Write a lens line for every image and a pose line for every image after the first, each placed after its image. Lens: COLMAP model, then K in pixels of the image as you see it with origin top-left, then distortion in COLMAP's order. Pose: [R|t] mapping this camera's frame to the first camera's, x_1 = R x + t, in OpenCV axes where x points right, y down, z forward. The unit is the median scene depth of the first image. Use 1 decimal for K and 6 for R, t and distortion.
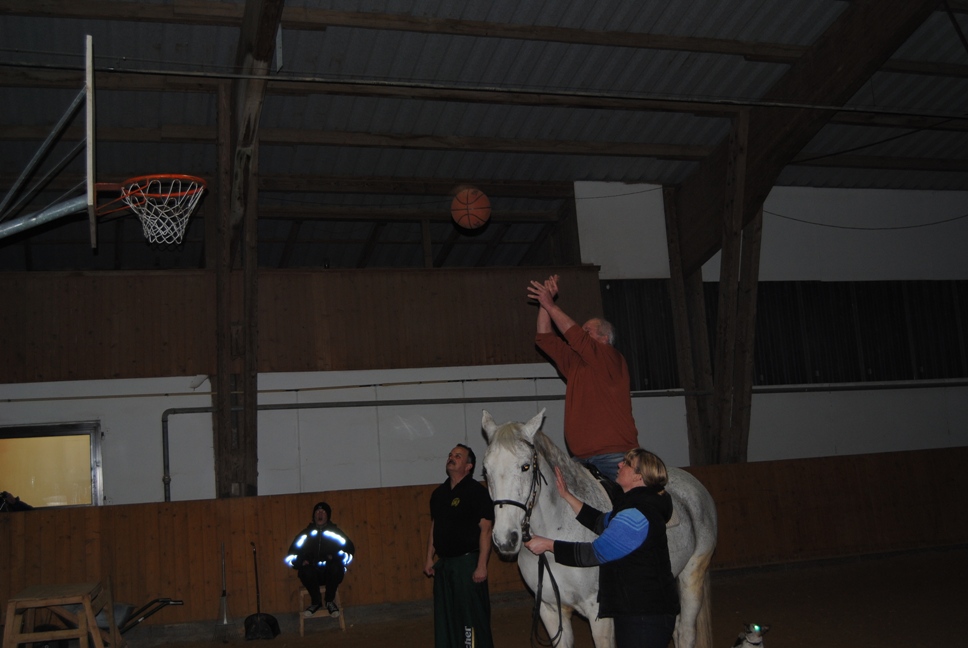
lens RADIAL K [[1145.2, 0, 493.1], [0, 1145.2, 318.3], [0, 0, 1]] dist [-0.048879, 0.000000]
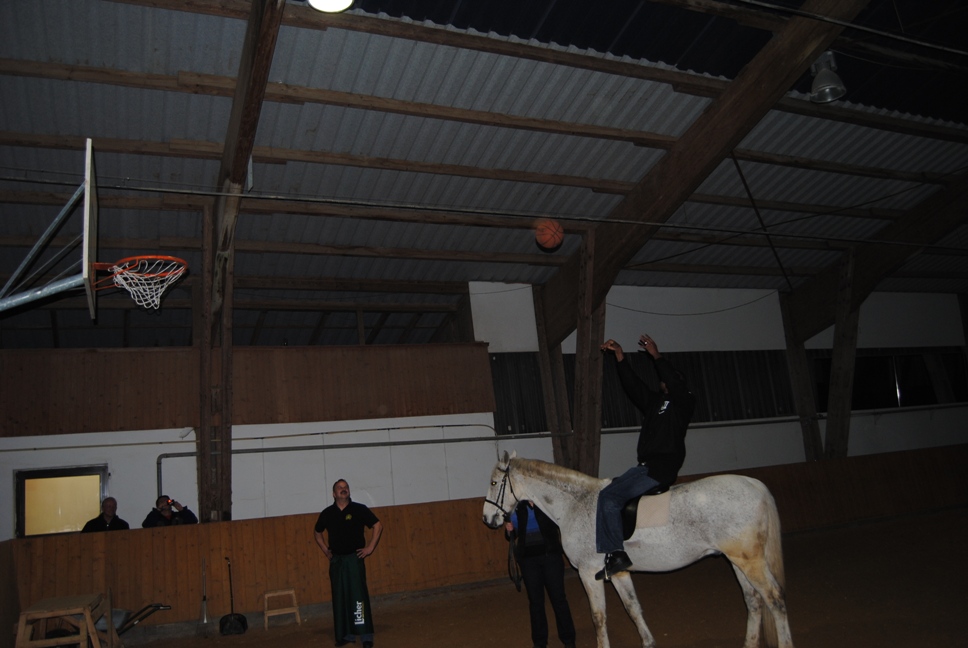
lens RADIAL K [[787.5, 0, 482.4], [0, 787.5, 322.0], [0, 0, 1]] dist [-0.082367, 0.032164]
pose [[0.994756, -0.006821, 0.102046, -0.011712], [0.015389, 0.996397, -0.083408, 0.009417], [-0.101109, 0.084541, 0.991277, 0.077900]]
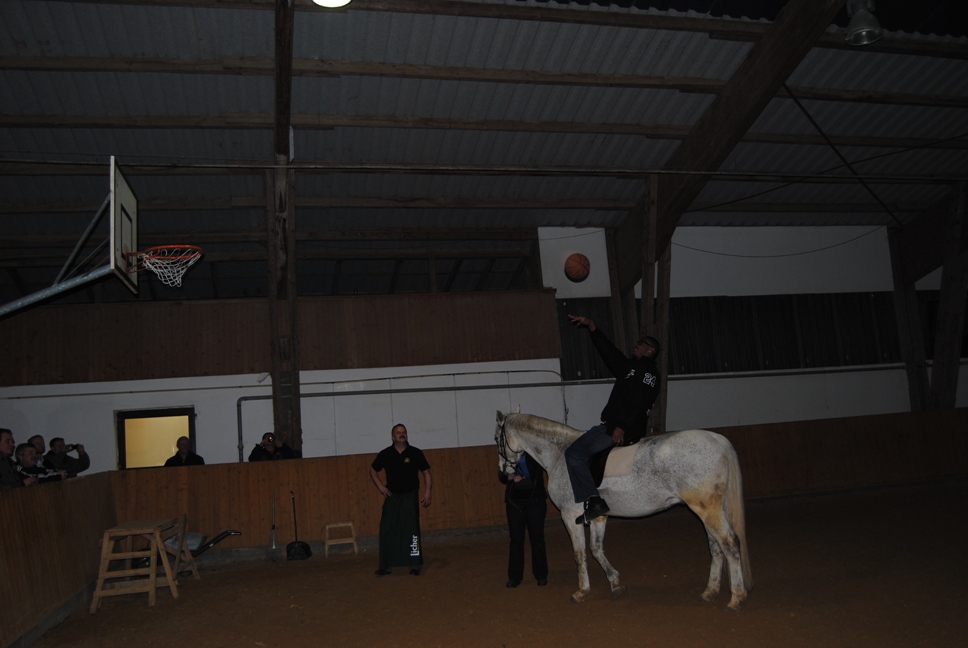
lens RADIAL K [[862.7, 0, 489.6], [0, 862.7, 317.4], [0, 0, 1]] dist [-0.073813, 0.029931]
pose [[0.996930, -0.016526, -0.076540, 0.108486], [0.016310, 0.999861, -0.003444, -0.011039], [0.076586, 0.002185, 0.997061, -0.040725]]
